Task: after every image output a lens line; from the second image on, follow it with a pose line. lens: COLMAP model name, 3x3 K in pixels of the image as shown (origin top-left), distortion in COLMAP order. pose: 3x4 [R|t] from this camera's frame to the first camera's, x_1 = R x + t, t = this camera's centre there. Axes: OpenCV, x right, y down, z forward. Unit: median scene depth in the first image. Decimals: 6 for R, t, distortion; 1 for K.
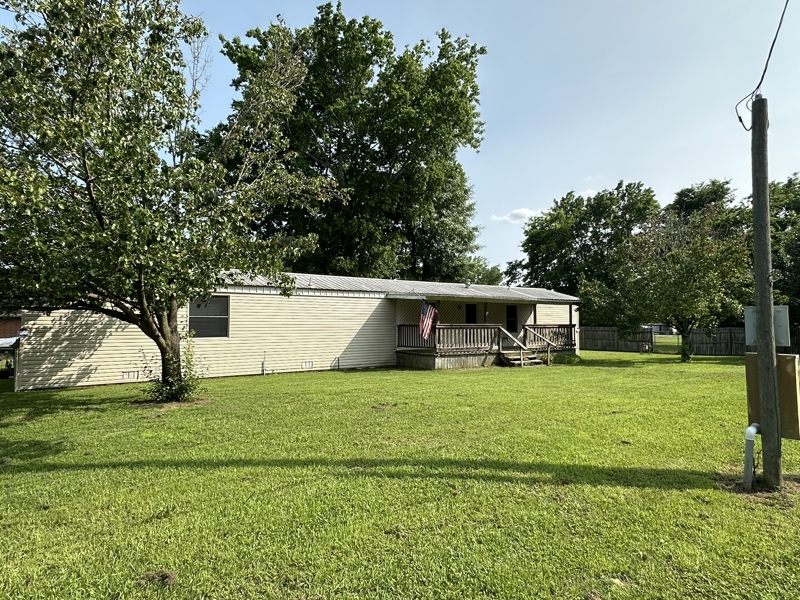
lens RADIAL K [[469.7, 0, 400.0], [0, 469.7, 300.0], [0, 0, 1]] dist [0.086804, -0.001879]
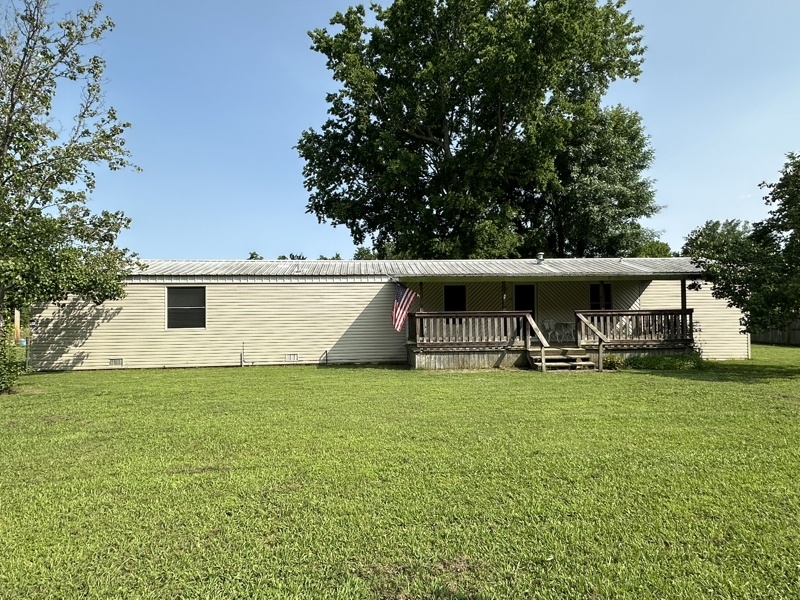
lens RADIAL K [[469.7, 0, 400.0], [0, 469.7, 300.0], [0, 0, 1]] dist [0.086804, -0.001879]
pose [[0.869630, -0.025277, -0.493057, 0.458298], [0.036833, 0.999227, 0.013739, 0.019470], [0.492329, -0.030108, 0.869888, 0.308228]]
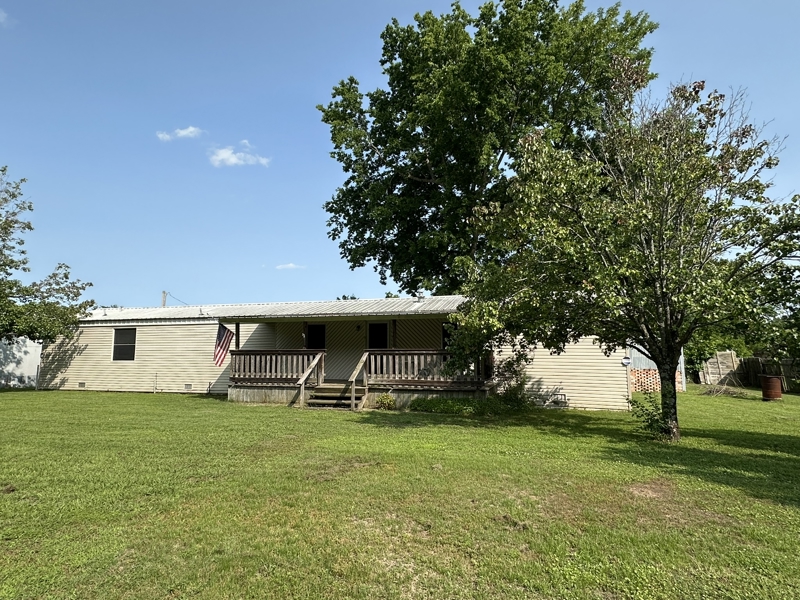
lens RADIAL K [[469.7, 0, 400.0], [0, 469.7, 300.0], [0, 0, 1]] dist [0.086804, -0.001879]
pose [[0.602938, -0.084992, -0.793248, 1.029167], [0.039519, 0.996270, -0.076707, 0.040188], [0.796809, 0.014901, 0.604048, 0.731404]]
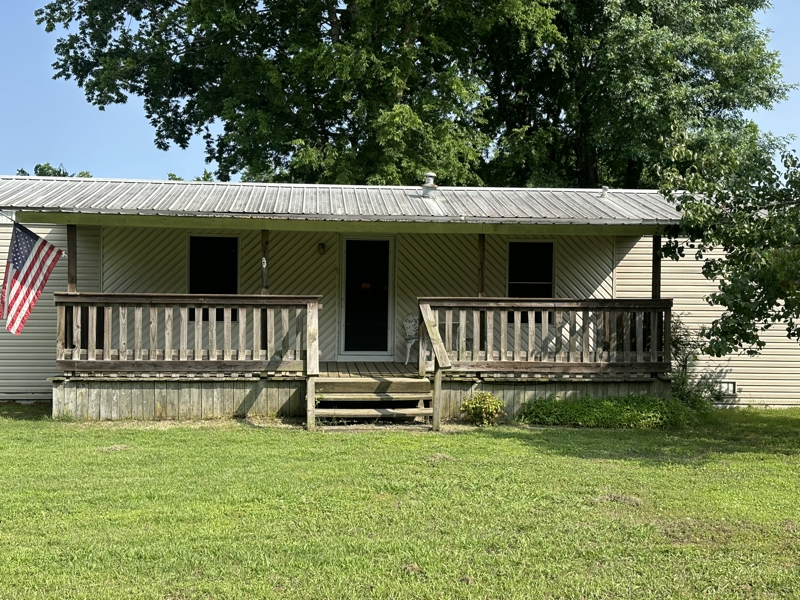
lens RADIAL K [[927.5, 0, 400.0], [0, 927.5, 300.0], [0, 0, 1]] dist [0.224955, -0.519019]
pose [[0.869917, 0.011991, -0.493052, 0.675497], [0.012918, 0.998807, 0.047083, 0.027485], [0.493028, -0.047328, 0.868725, 0.523198]]
